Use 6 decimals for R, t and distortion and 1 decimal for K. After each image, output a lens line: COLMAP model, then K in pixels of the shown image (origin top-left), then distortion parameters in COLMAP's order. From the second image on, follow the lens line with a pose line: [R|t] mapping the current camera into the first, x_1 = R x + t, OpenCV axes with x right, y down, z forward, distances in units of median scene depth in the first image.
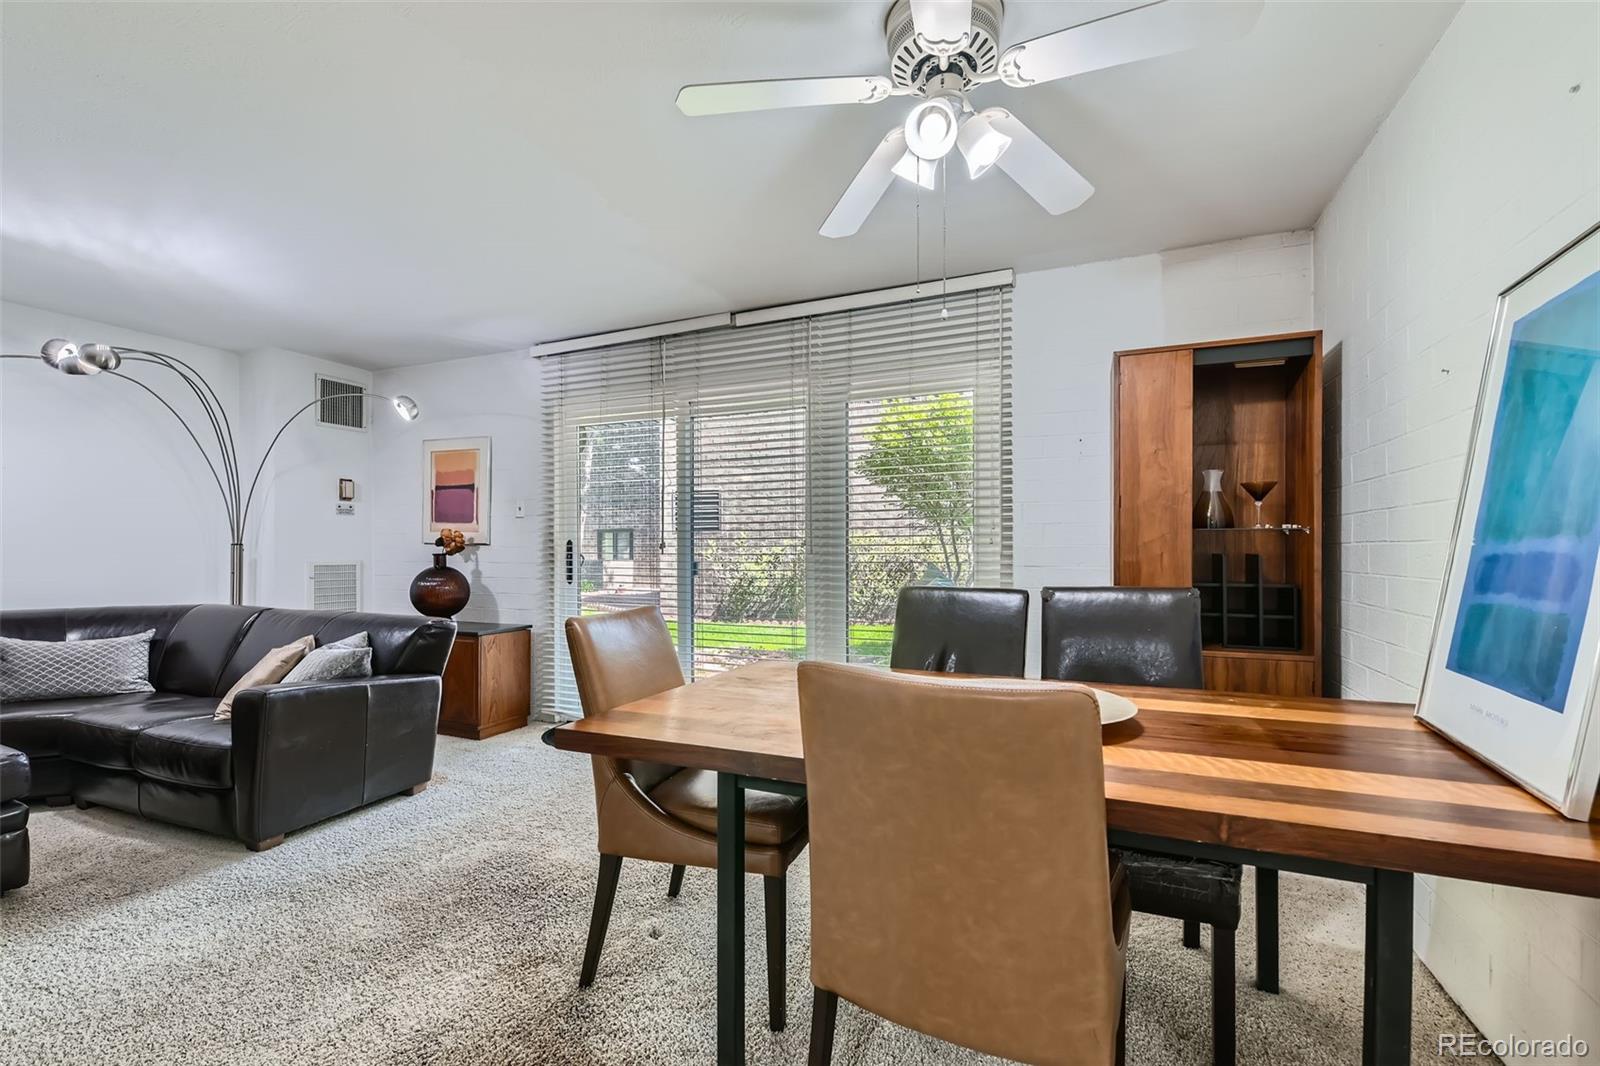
lens RADIAL K [[680.9, 0, 807.0], [0, 680.9, 554.1], [0, 0, 1]] dist [-0.002302, -0.001030]
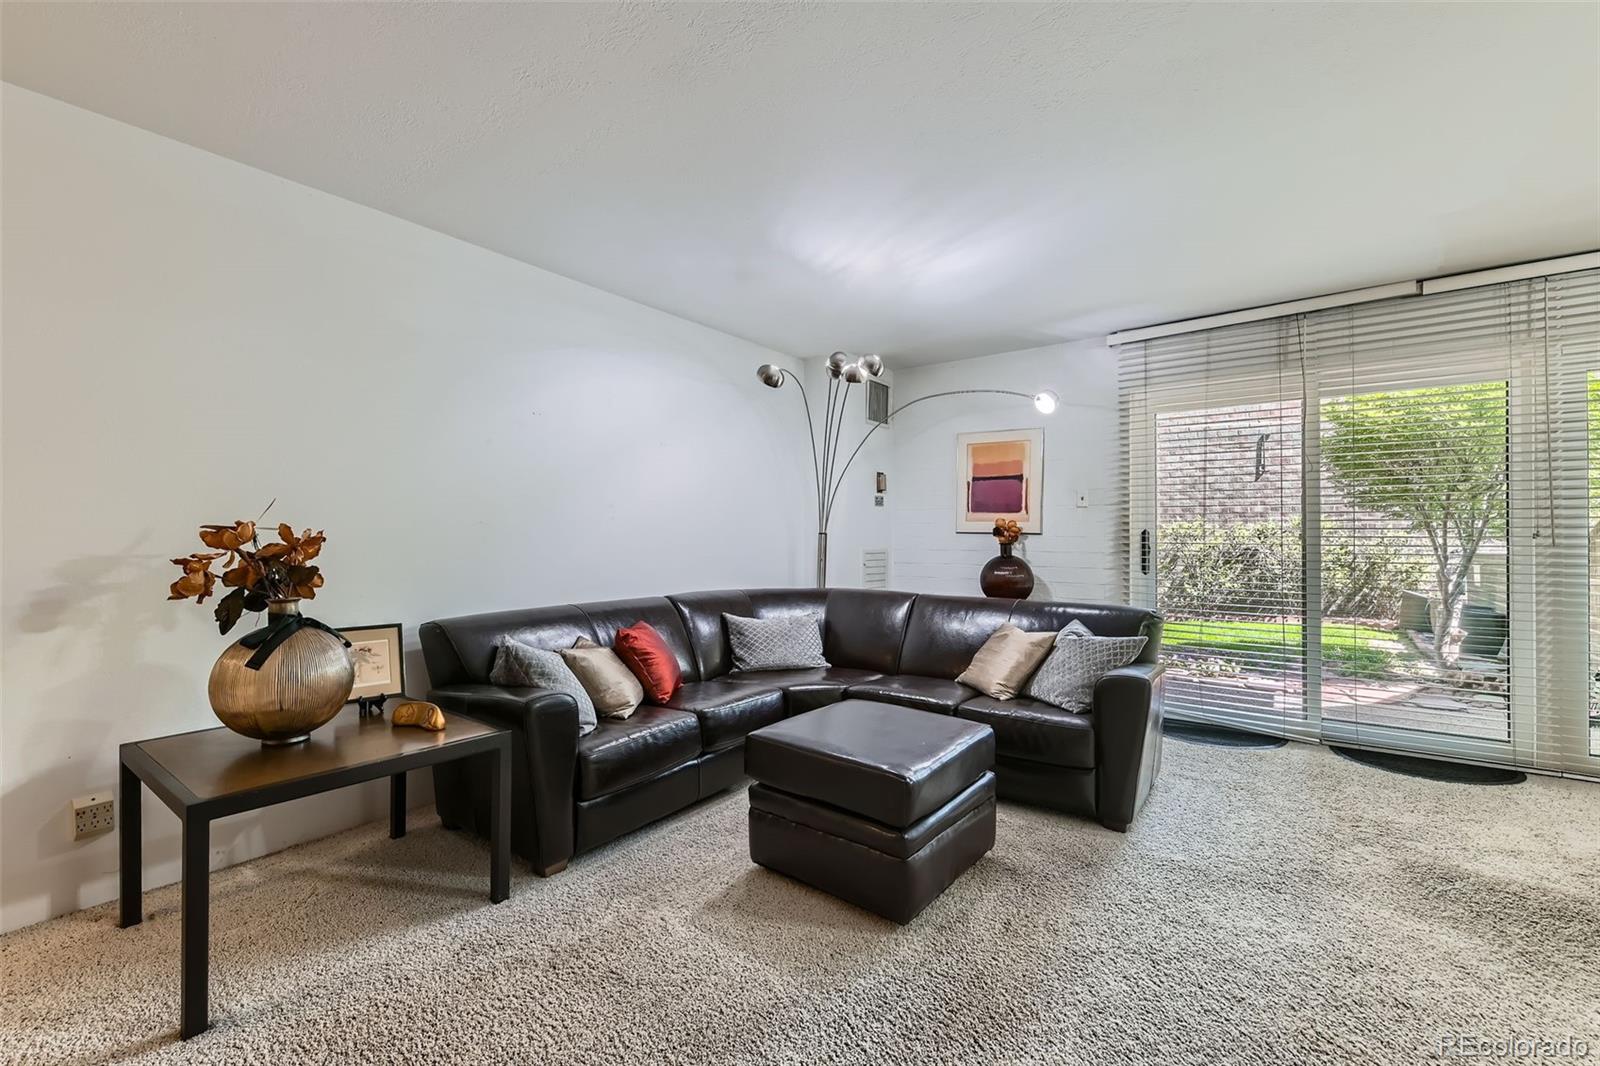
lens RADIAL K [[680.9, 0, 802.9], [0, 680.9, 535.7], [0, 0, 1]] dist [-0.002302, -0.001030]
pose [[0.969104, 0.002403, -0.246641, -0.587080], [-0.005371, 0.999921, -0.011360, 0.001885], [0.246594, 0.012333, 0.969040, -0.069305]]
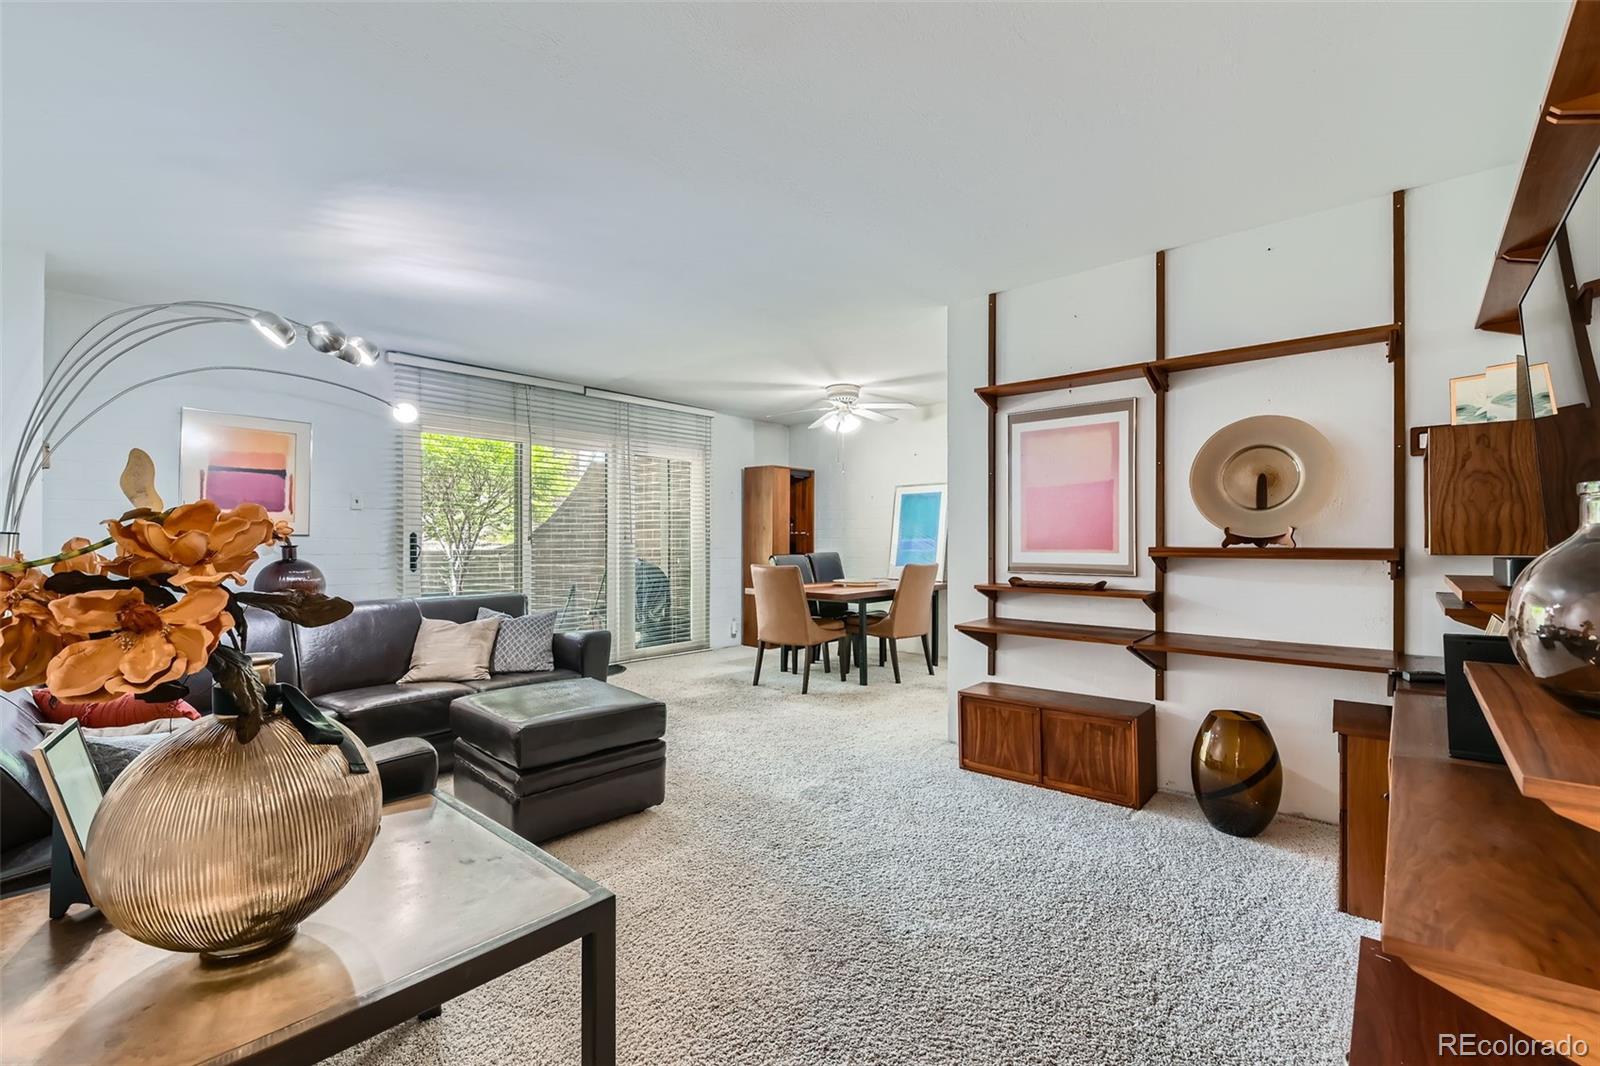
lens RADIAL K [[680.9, 0, 797.1], [0, 680.9, 539.0], [0, 0, 1]] dist [-0.002302, -0.001030]
pose [[0.324555, 0.005729, 0.945849, -1.204195], [0.009816, 0.999907, -0.009424, 0.006836], [-0.945816, 0.012344, 0.324469, 0.045581]]
